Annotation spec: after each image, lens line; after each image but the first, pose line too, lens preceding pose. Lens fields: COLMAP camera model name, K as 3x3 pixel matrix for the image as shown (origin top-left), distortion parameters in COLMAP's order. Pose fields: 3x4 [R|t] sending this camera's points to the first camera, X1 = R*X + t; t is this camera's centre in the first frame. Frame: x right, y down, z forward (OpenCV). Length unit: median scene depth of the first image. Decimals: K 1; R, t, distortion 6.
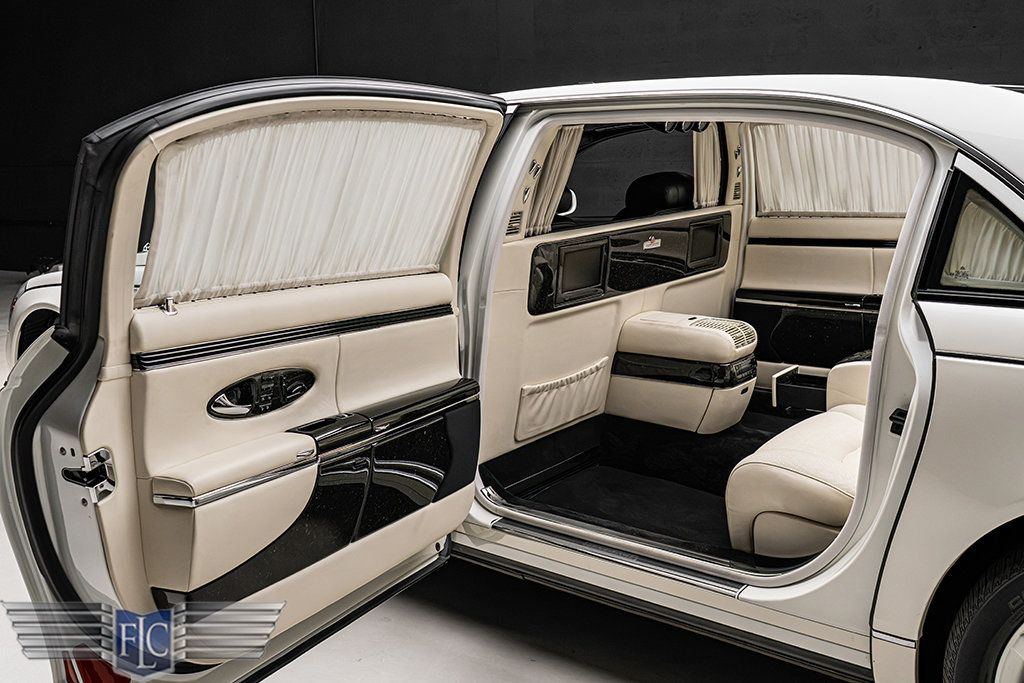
lens RADIAL K [[1001.1, 0, 515.0], [0, 1001.1, 318.5], [0, 0, 1]] dist [-0.039705, -0.004585]
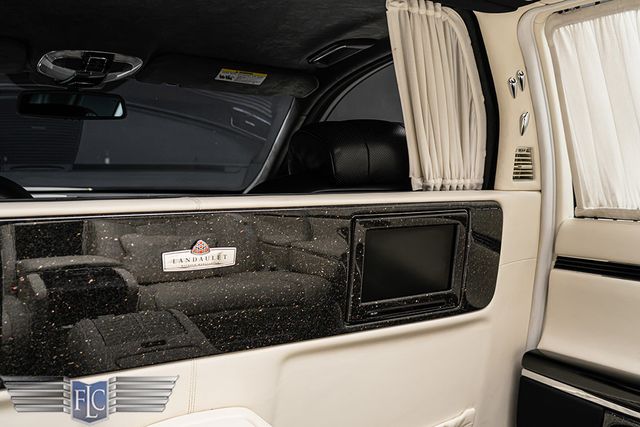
lens RADIAL K [[625.7, 0, 321.9], [0, 625.7, 199.2], [0, 0, 1]] dist [-0.039705, -0.004585]
pose [[0.937147, 0.057920, -0.344095, 0.237451], [-0.098509, 0.989930, -0.101661, -0.067359], [0.334741, 0.129168, 0.933415, 0.671876]]
